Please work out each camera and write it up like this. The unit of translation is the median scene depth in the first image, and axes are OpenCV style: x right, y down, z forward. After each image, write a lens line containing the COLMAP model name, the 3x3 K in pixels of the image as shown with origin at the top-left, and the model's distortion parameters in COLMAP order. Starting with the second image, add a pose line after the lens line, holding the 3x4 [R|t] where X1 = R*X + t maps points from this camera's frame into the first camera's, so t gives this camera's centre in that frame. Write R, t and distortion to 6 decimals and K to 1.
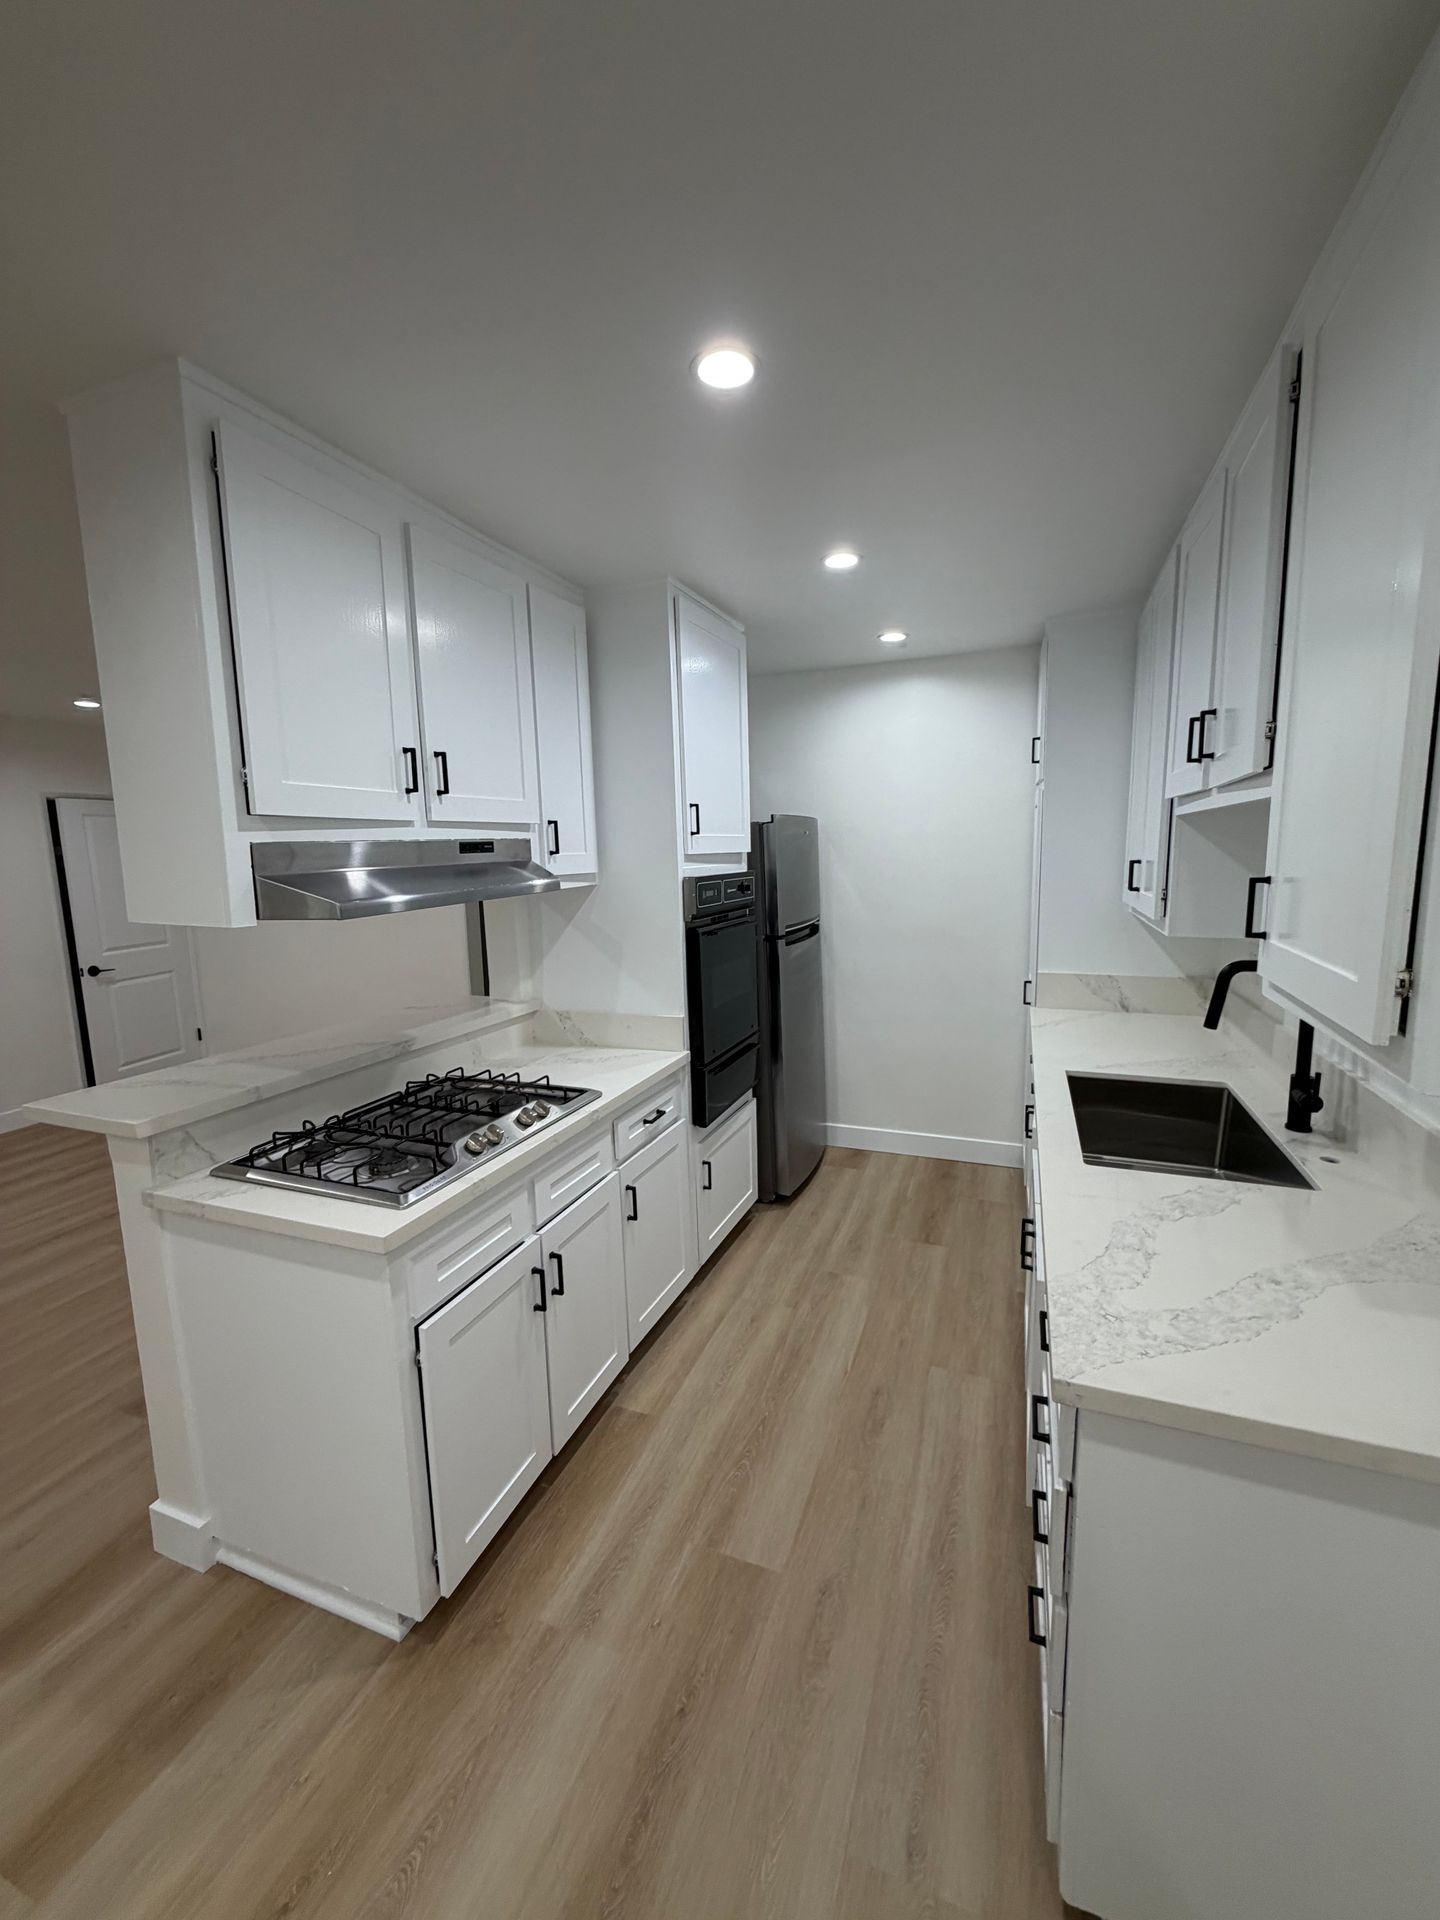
lens RADIAL K [[764.7, 0, 723.6], [0, 764.7, 955.5], [0, 0, 1]] dist [-0.001436, 0.001034]
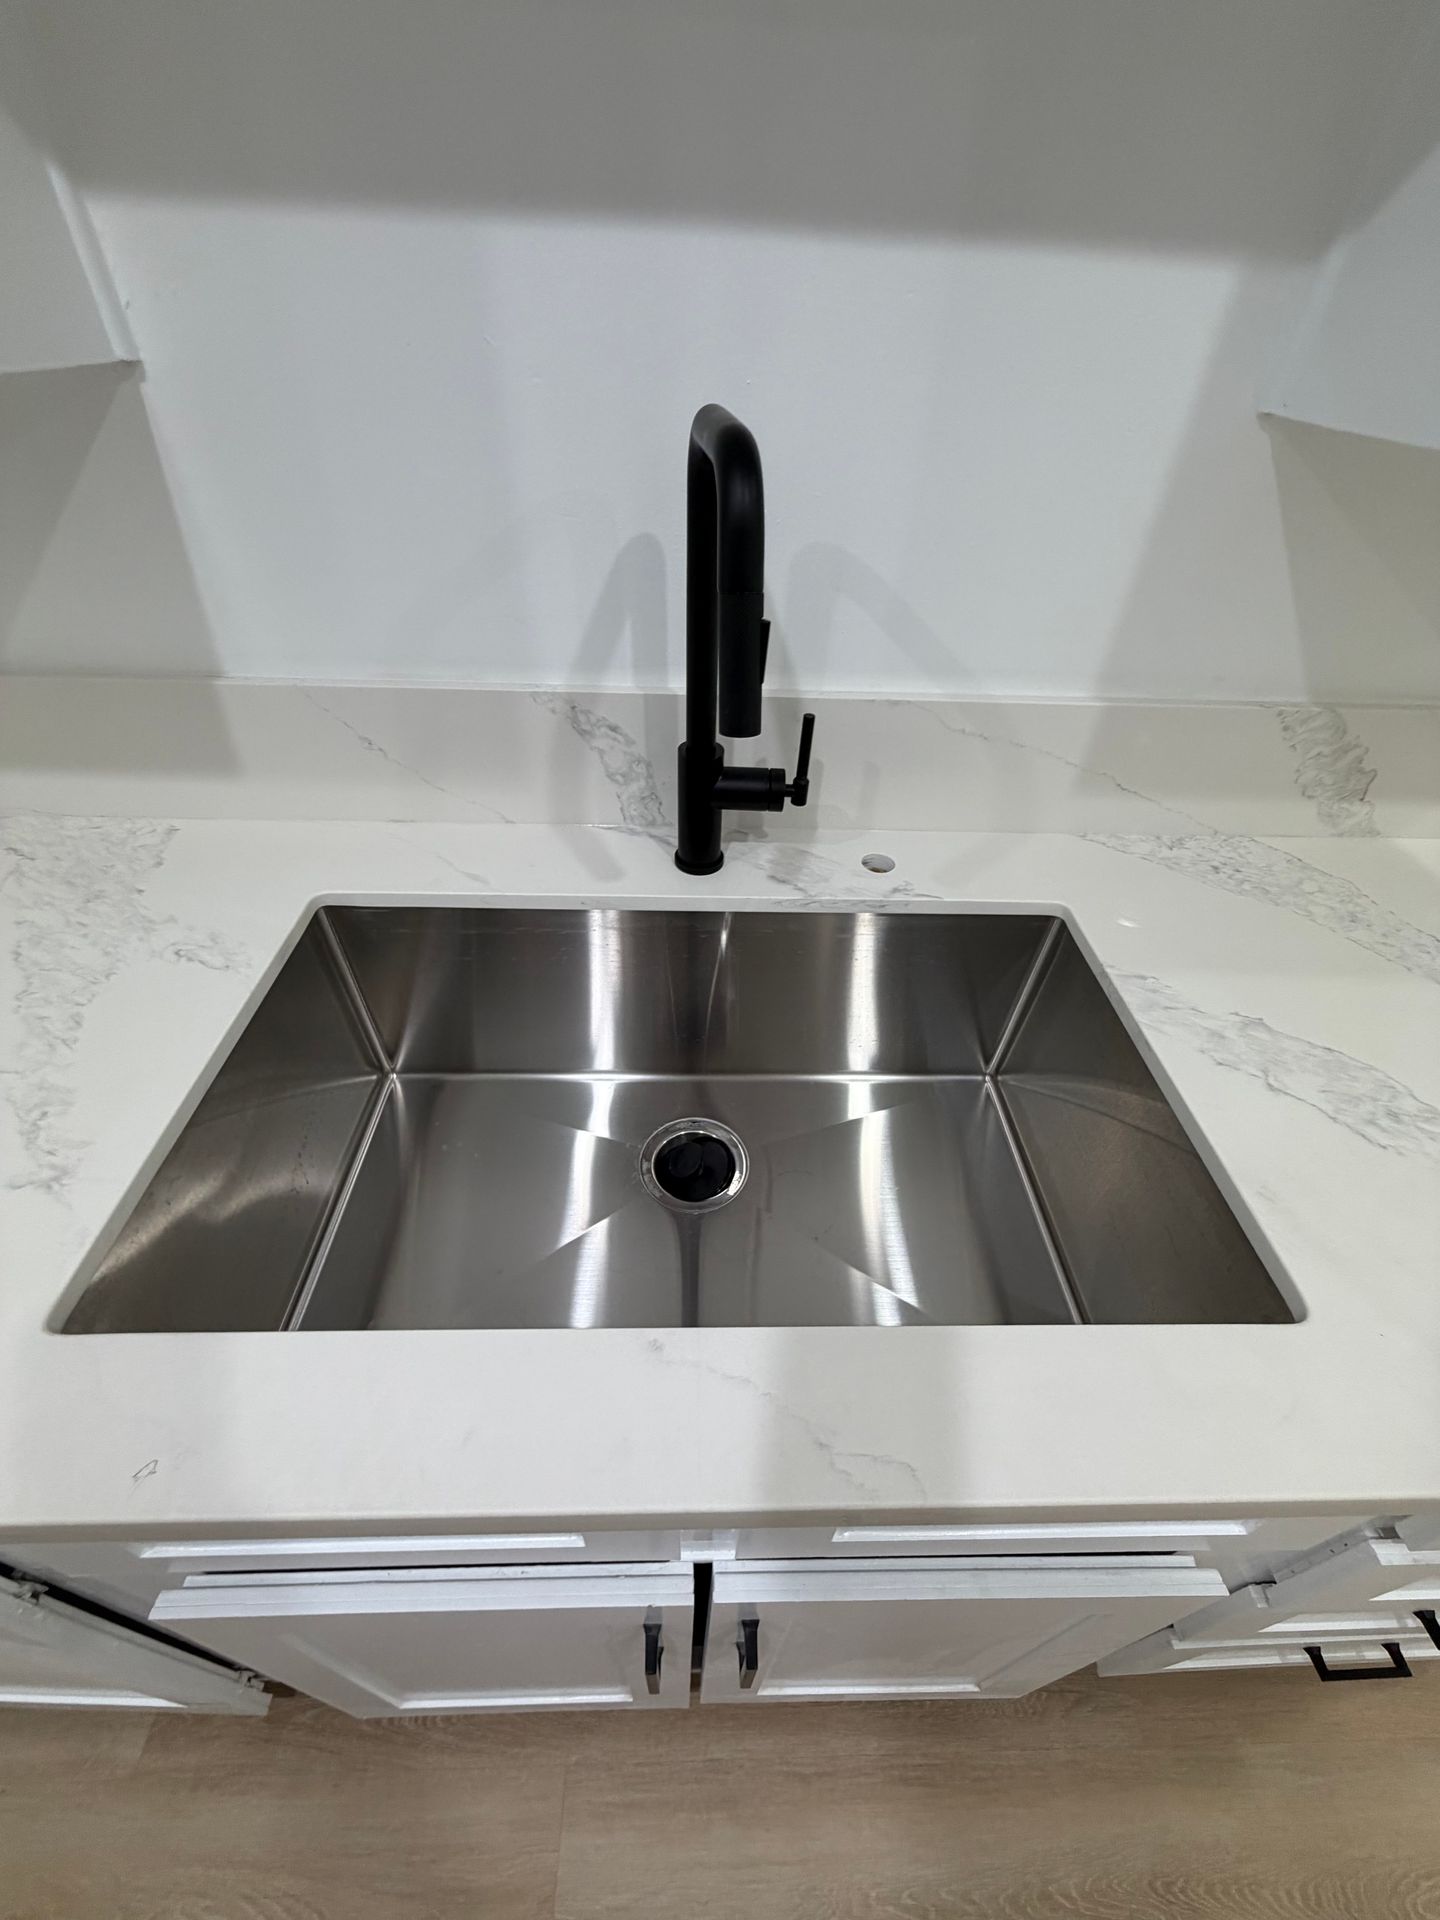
lens RADIAL K [[764.7, 0, 722.2], [0, 764.7, 954.5], [0, 0, 1]] dist [-0.001436, 0.001034]
pose [[-0.382074, -0.598747, 0.703933, 0.335936], [0.095234, 0.732158, 0.674445, -0.030024], [-0.919212, 0.324726, -0.222718, 0.933957]]
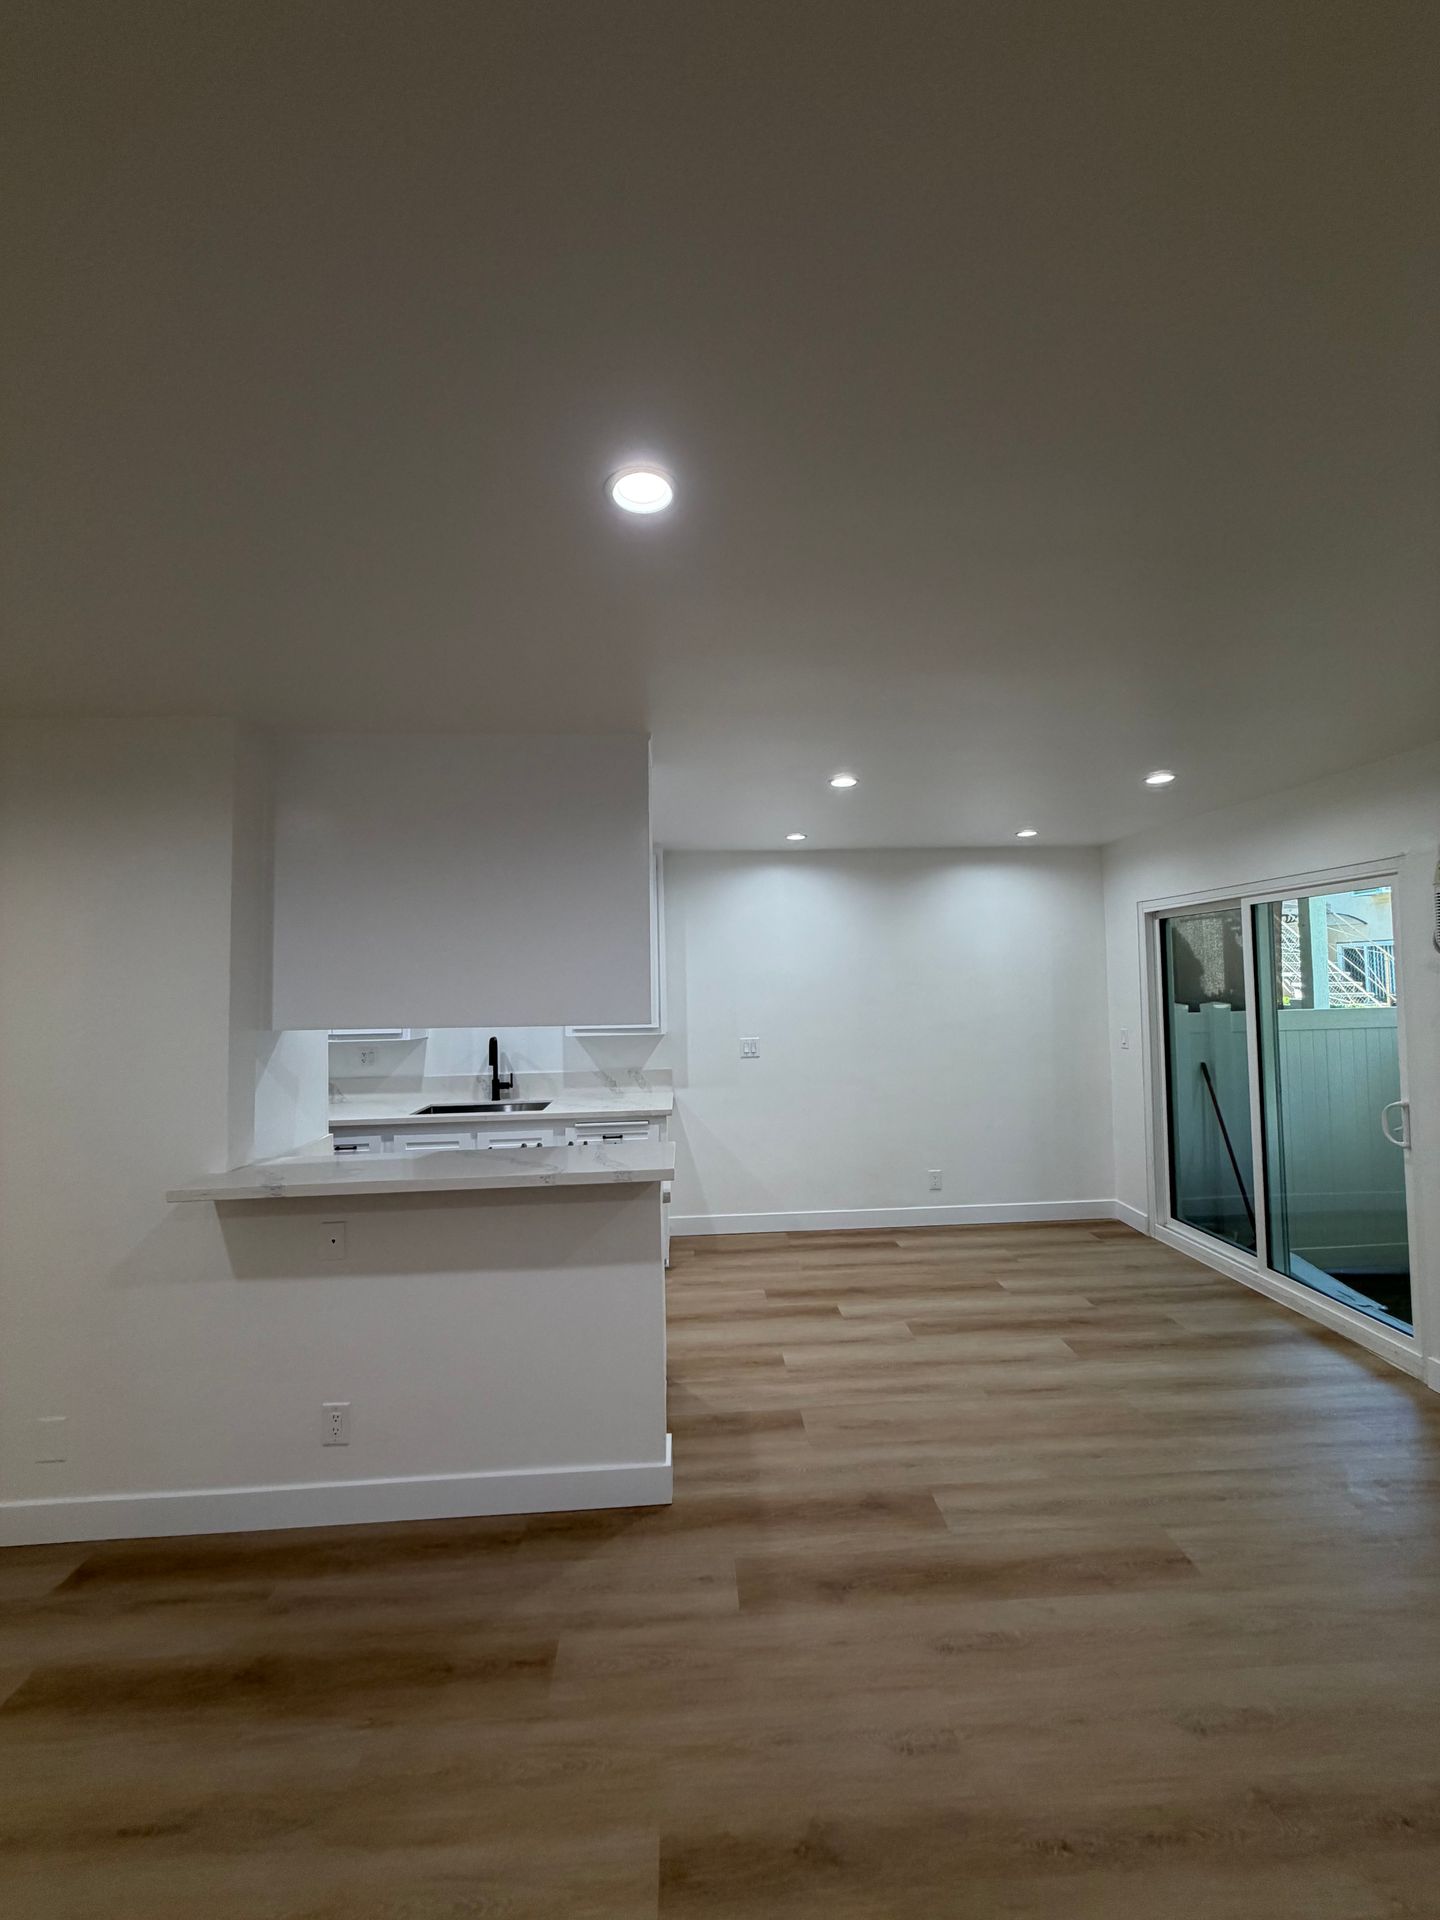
lens RADIAL K [[764.7, 0, 723.7], [0, 764.7, 954.9], [0, 0, 1]] dist [-0.001436, 0.001034]
pose [[-0.411008, 0.069773, 0.908958, -1.717579], [0.153388, 0.988145, -0.006494, -0.112915], [-0.898635, 0.136754, -0.416838, 1.122285]]
